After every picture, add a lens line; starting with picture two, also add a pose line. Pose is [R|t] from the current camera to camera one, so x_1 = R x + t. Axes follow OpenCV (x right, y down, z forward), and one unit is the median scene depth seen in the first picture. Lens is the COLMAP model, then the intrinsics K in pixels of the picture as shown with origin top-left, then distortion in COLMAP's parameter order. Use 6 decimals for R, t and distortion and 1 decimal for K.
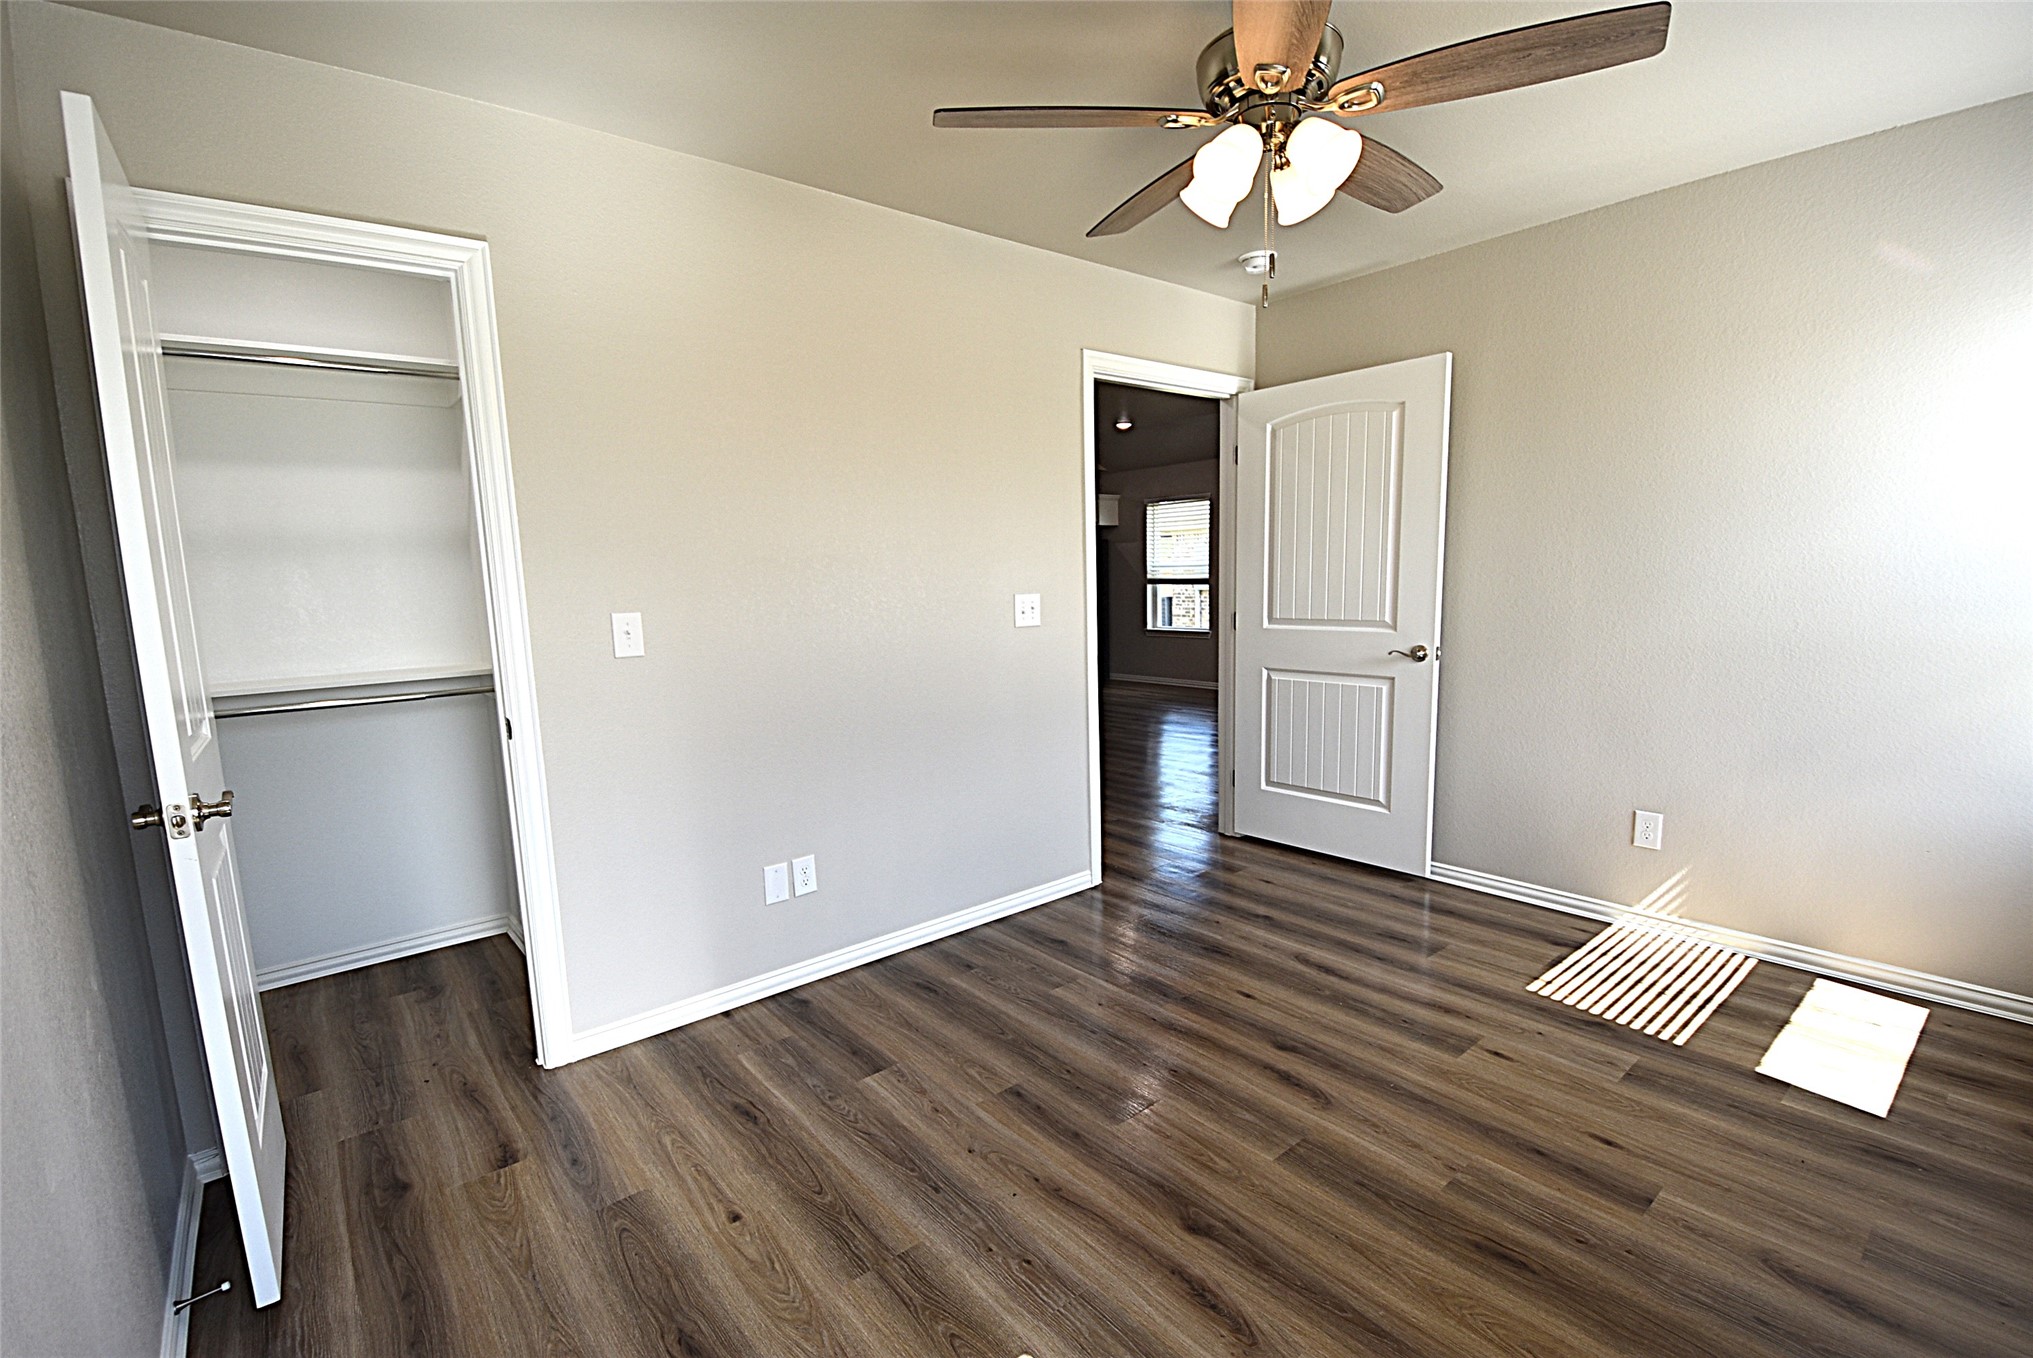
lens RADIAL K [[919.7, 0, 1016.9], [0, 919.7, 687.6], [0, 0, 1]] dist [-0.021053, -0.001230]
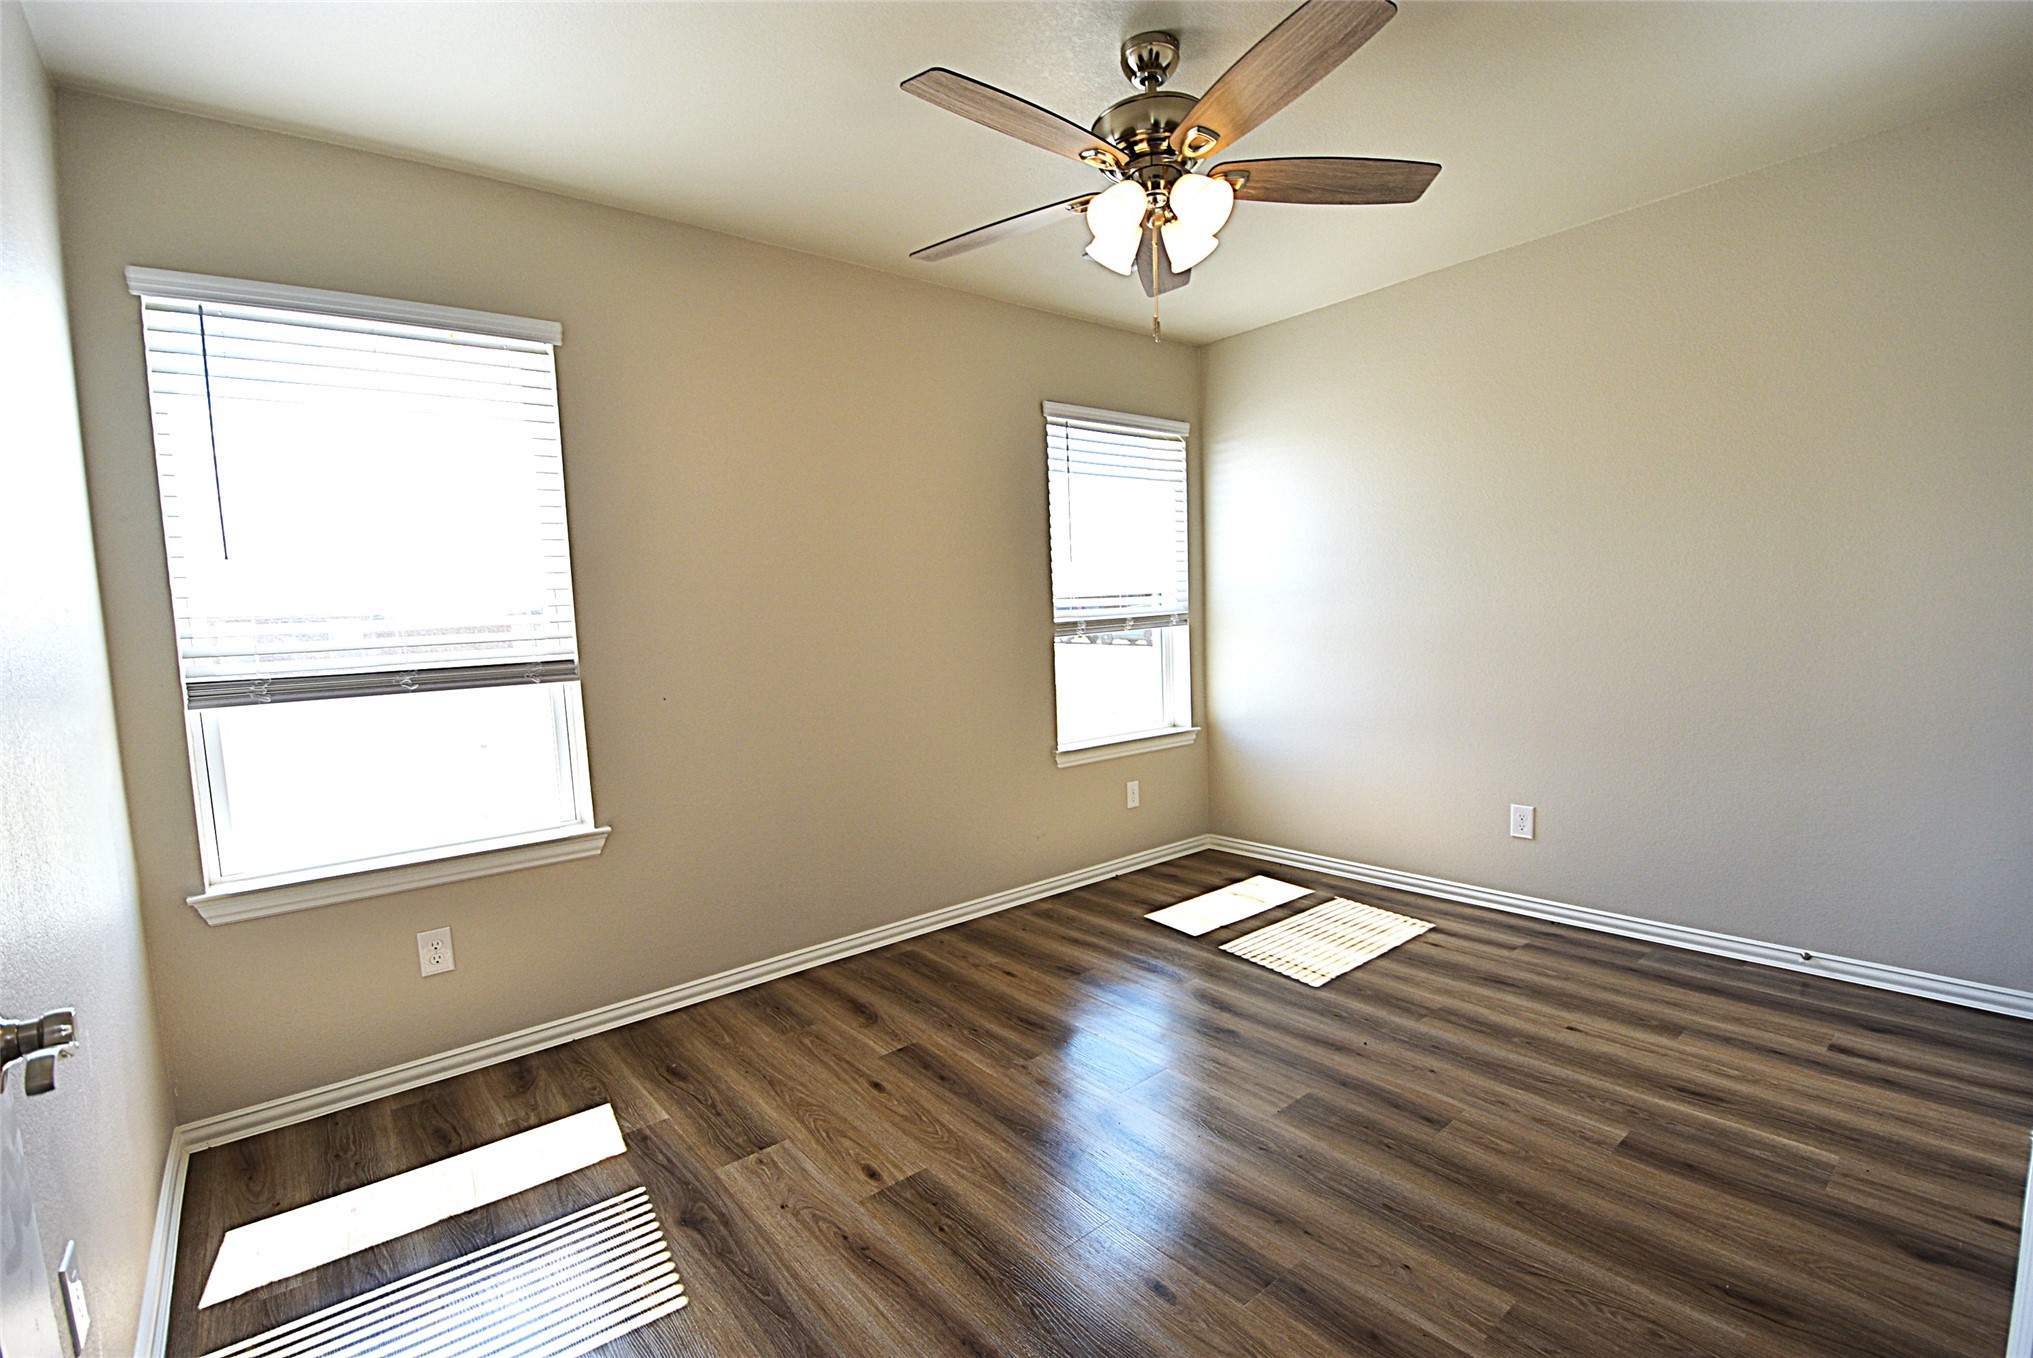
lens RADIAL K [[919.7, 0, 1007.2], [0, 919.7, 678.9], [0, 0, 1]] dist [-0.021053, -0.001230]
pose [[-0.997359, 0.071154, 0.014566, 0.394585], [0.072628, 0.978417, 0.193454, -0.206344], [-0.000487, 0.194001, -0.981001, 1.884321]]
